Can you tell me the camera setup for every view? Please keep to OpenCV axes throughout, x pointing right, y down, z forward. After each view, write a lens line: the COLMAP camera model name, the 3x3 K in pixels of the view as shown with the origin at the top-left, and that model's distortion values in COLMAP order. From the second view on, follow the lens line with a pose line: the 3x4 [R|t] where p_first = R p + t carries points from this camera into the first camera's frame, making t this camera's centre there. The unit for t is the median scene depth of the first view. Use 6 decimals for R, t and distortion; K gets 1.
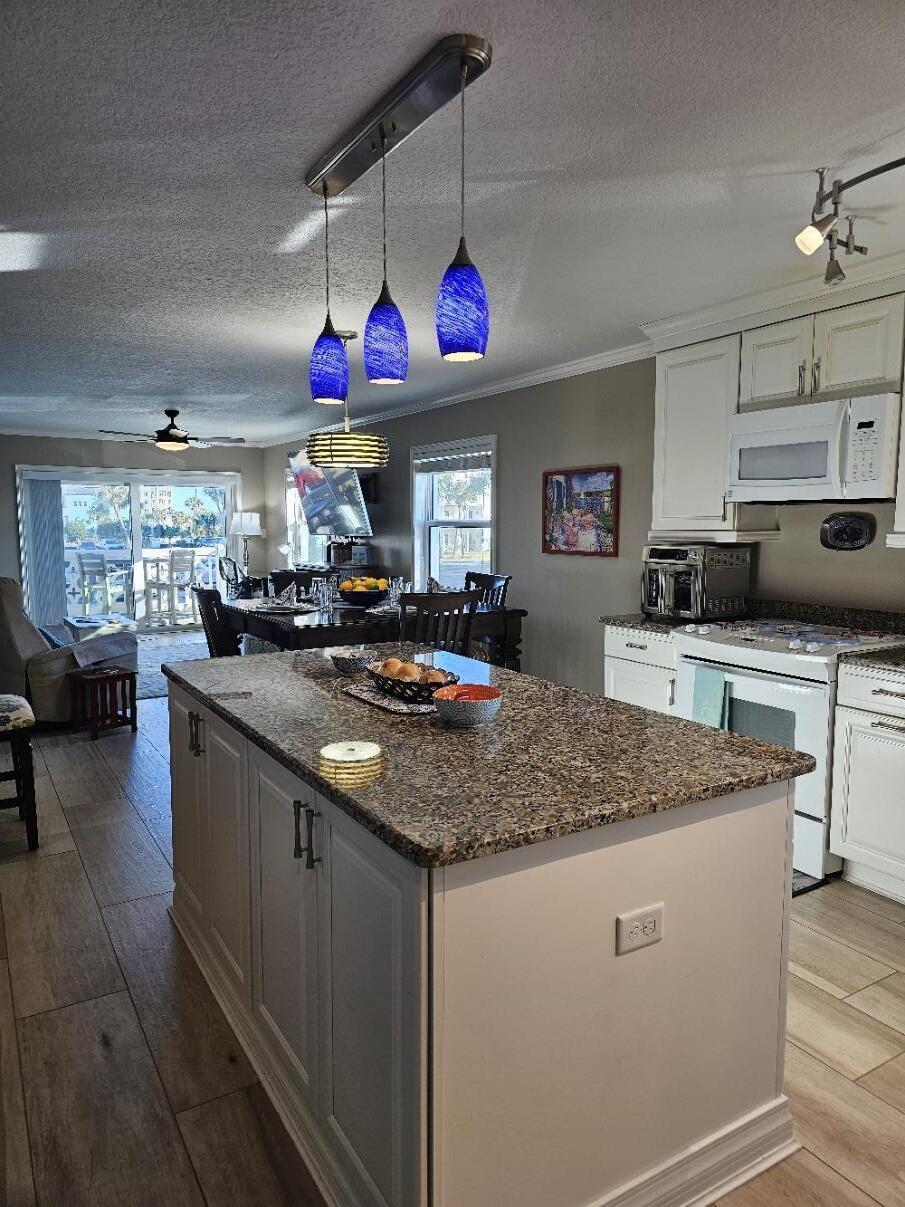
lens RADIAL K [[813.4, 0, 452.5], [0, 813.4, 603.5], [0, 0, 1]] dist [0.053656, -0.039132]
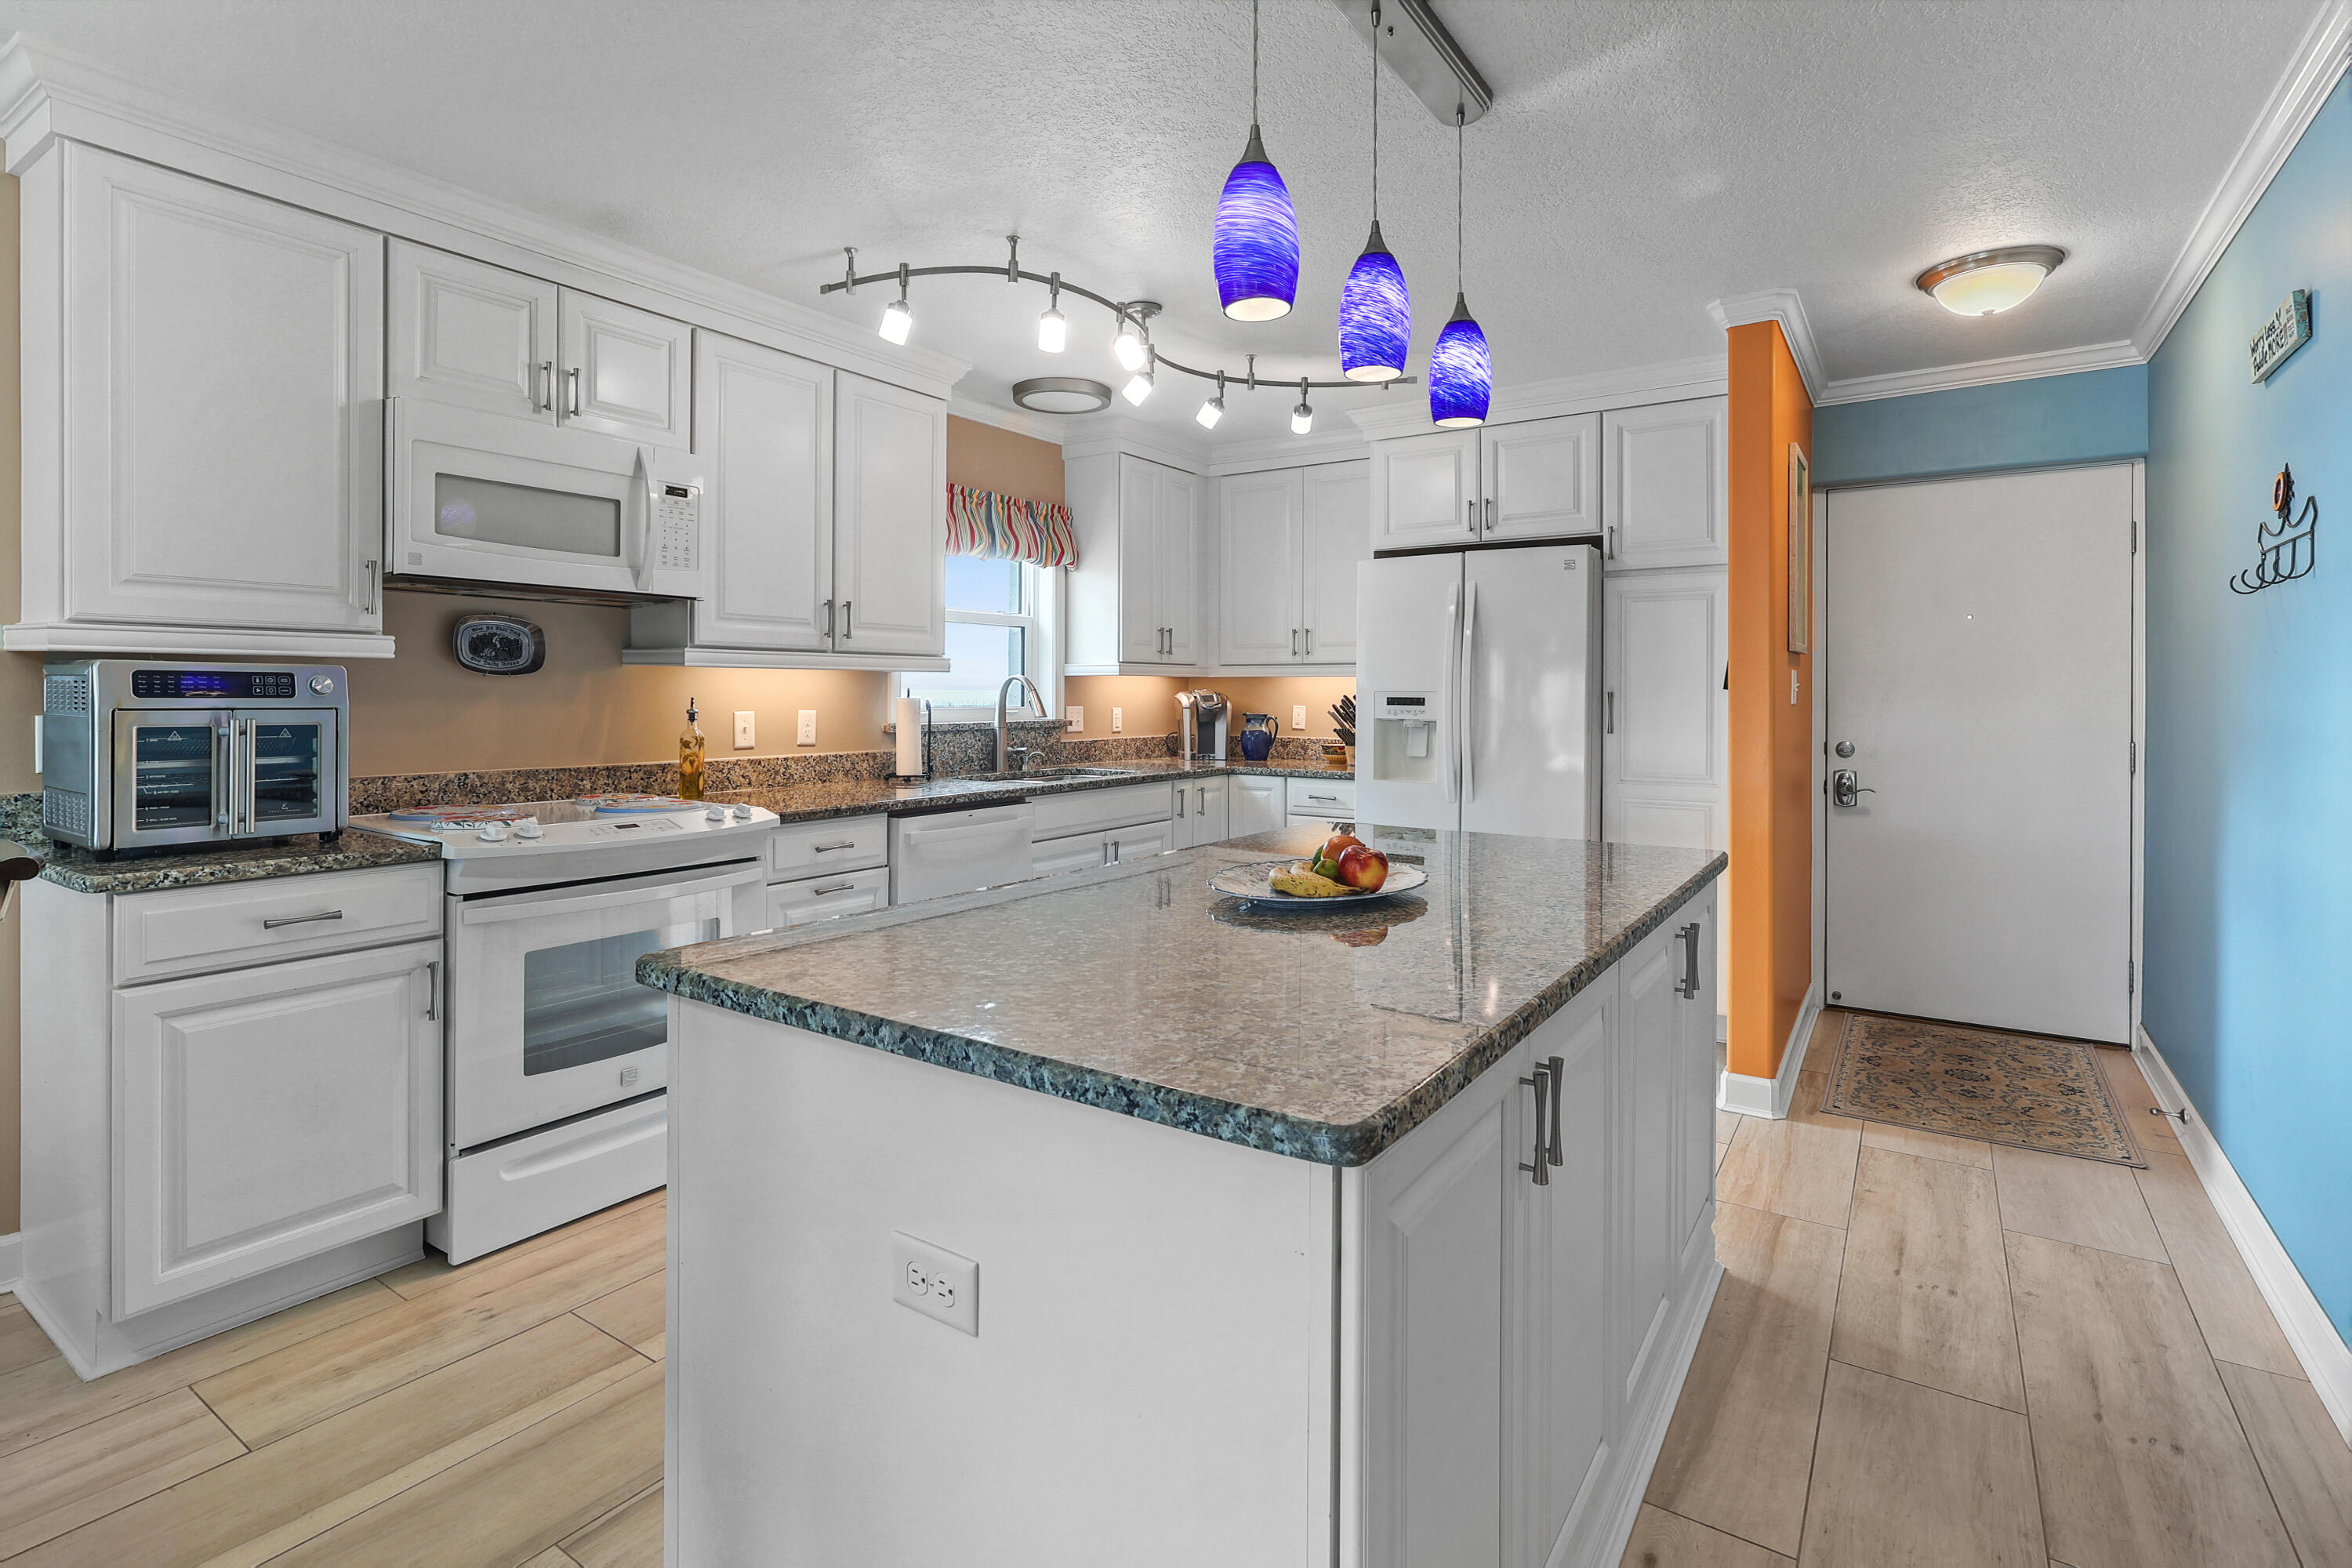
lens RADIAL K [[1117.7, 0, 1176.7], [0, 1117.7, 695.0], [0, 0, 1]] dist [-0.002835, -0.000014]
pose [[-0.420832, -0.011283, 0.907068, -0.341549], [0.086768, 0.994837, 0.052631, -0.037429], [-0.902979, 0.100853, -0.417681, 0.655893]]
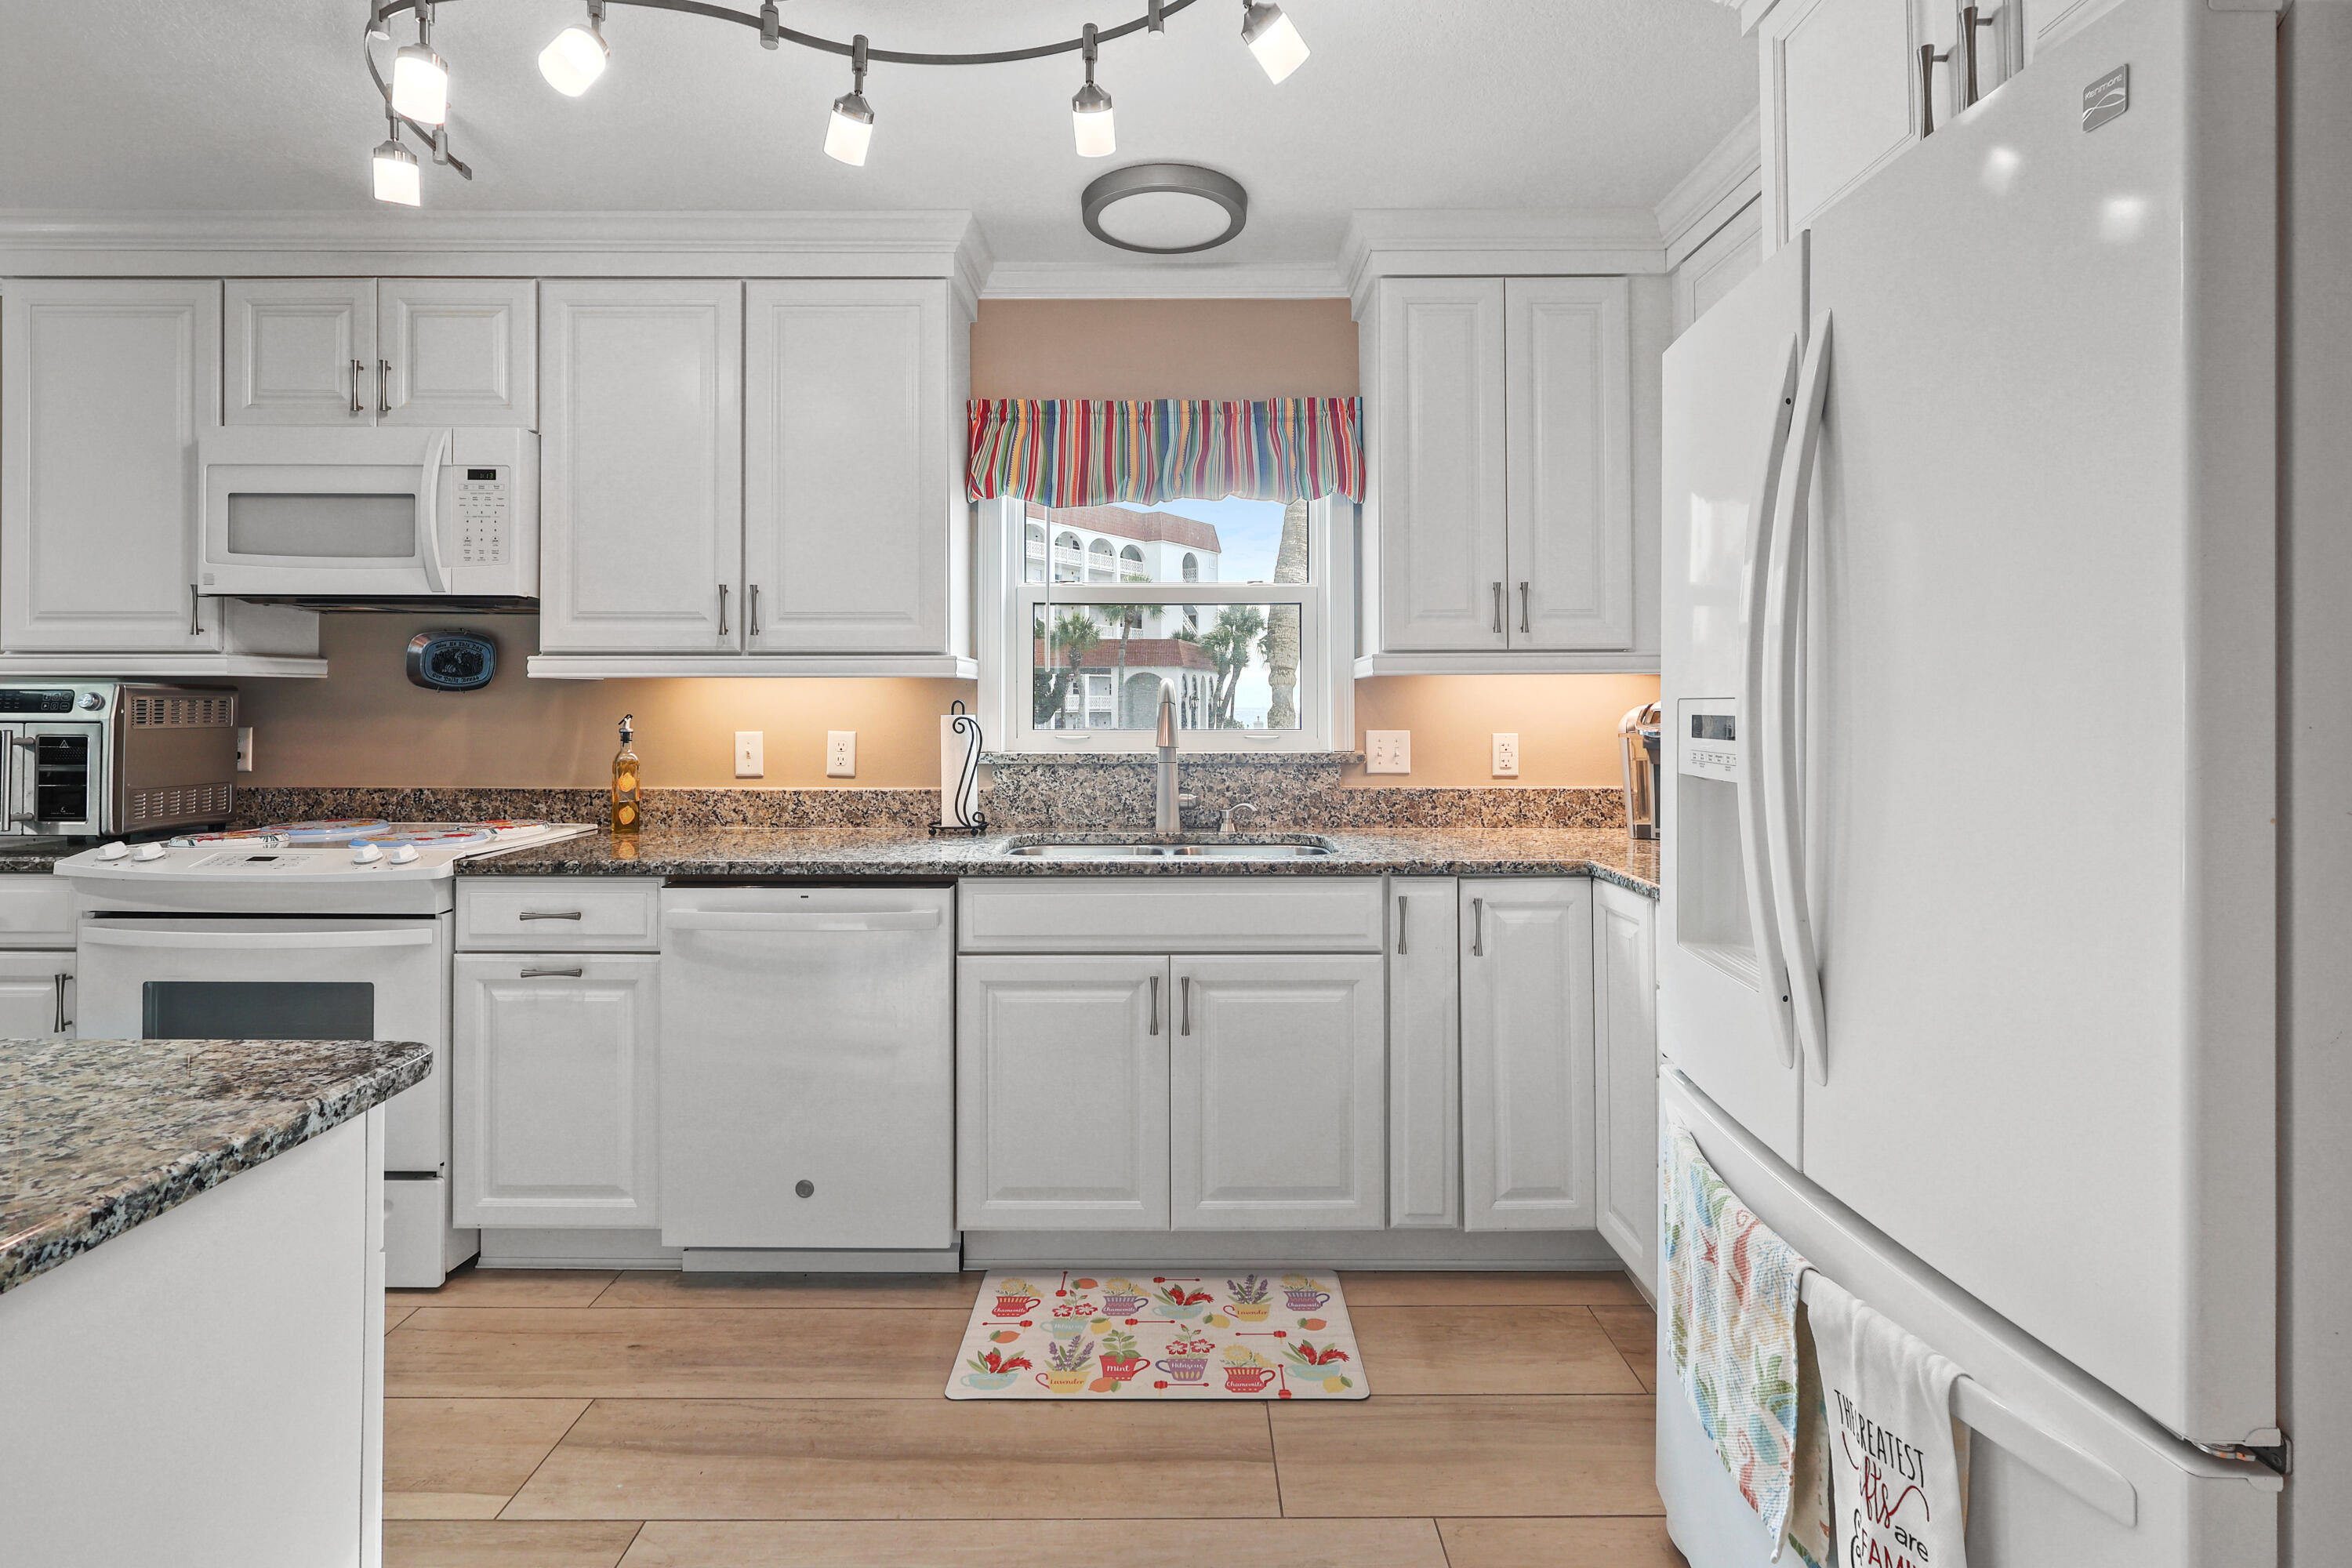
lens RADIAL K [[1117.7, 0, 1176.7], [0, 1117.7, 695.0], [0, 0, 1]] dist [-0.002835, -0.000014]
pose [[0.517525, 0.004657, 0.855655, 0.044015], [0.092383, 0.993836, -0.061285, 0.025061], [-0.850666, 0.110765, 0.513905, 0.108268]]
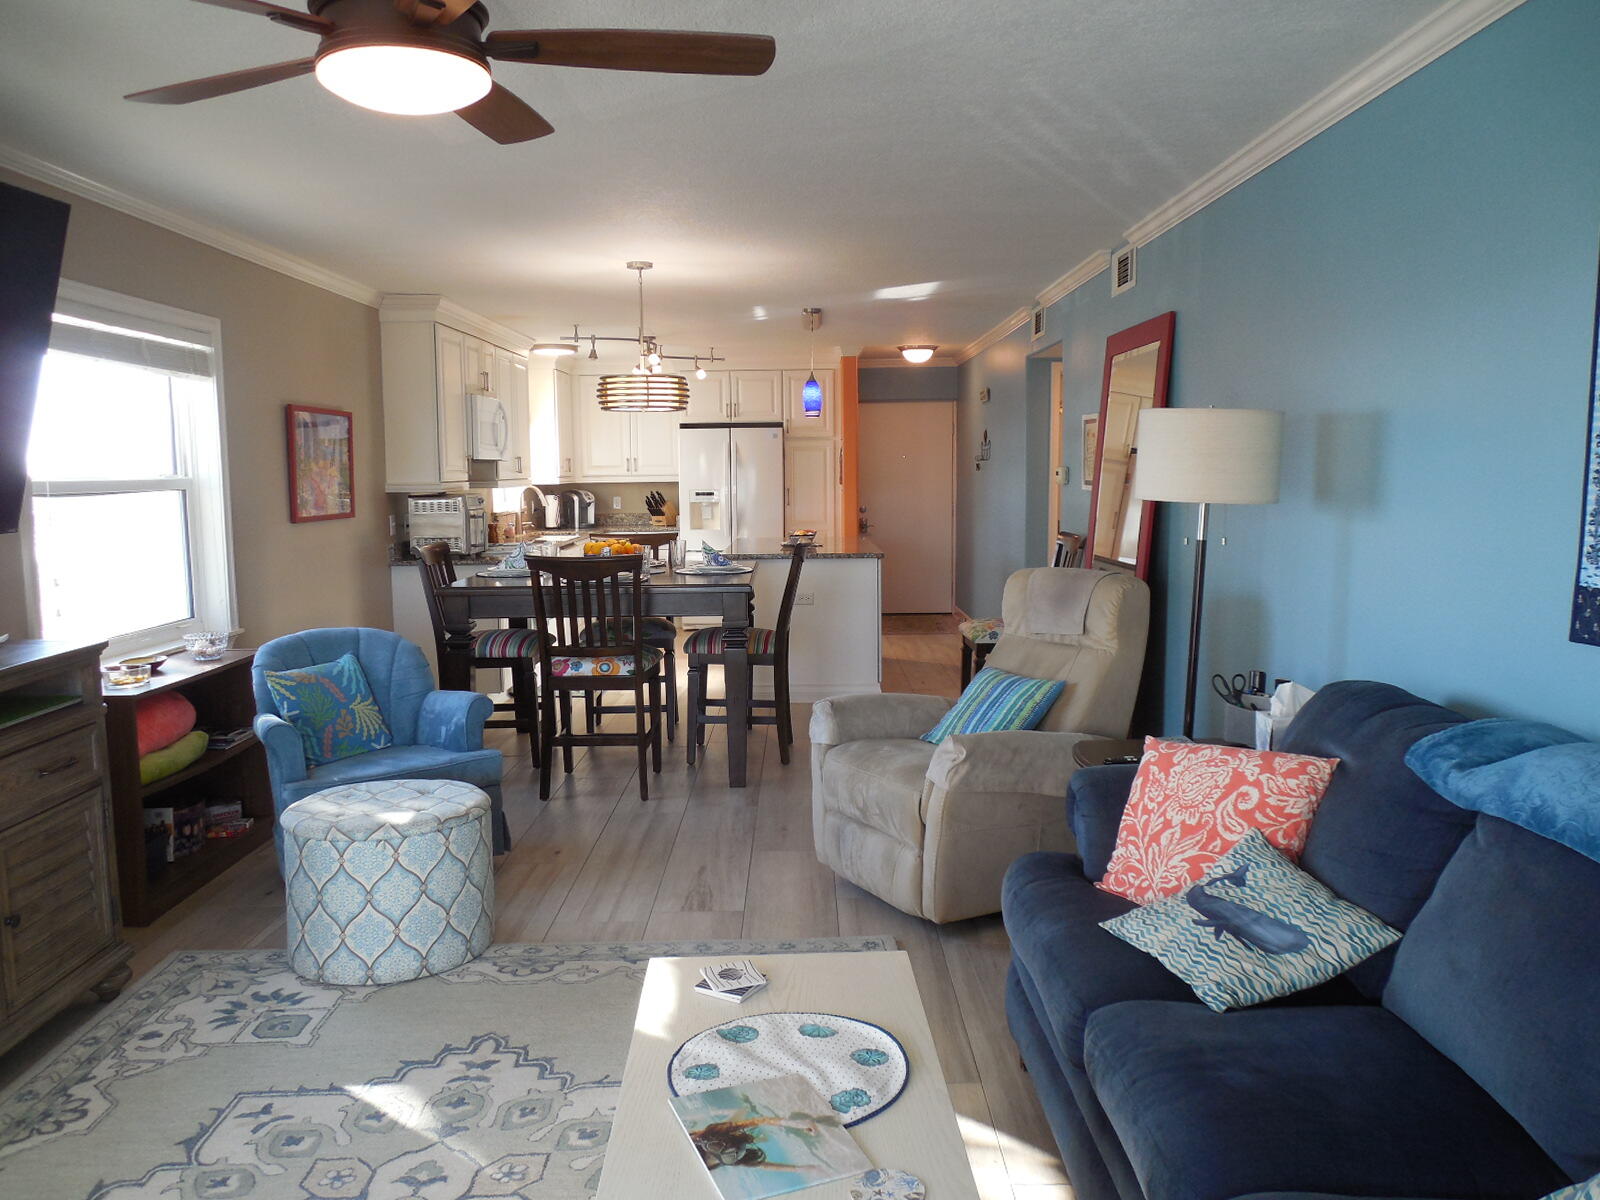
lens RADIAL K [[1216.5, 0, 802.3], [0, 1216.5, 594.1], [0, 0, 1]] dist [0.013515, 0.000277]
pose [[-0.856157, -0.049313, 0.514358, -0.863651], [0.058278, 0.979869, 0.190948, -0.193469], [-0.513419, 0.193457, -0.836047, 1.832835]]
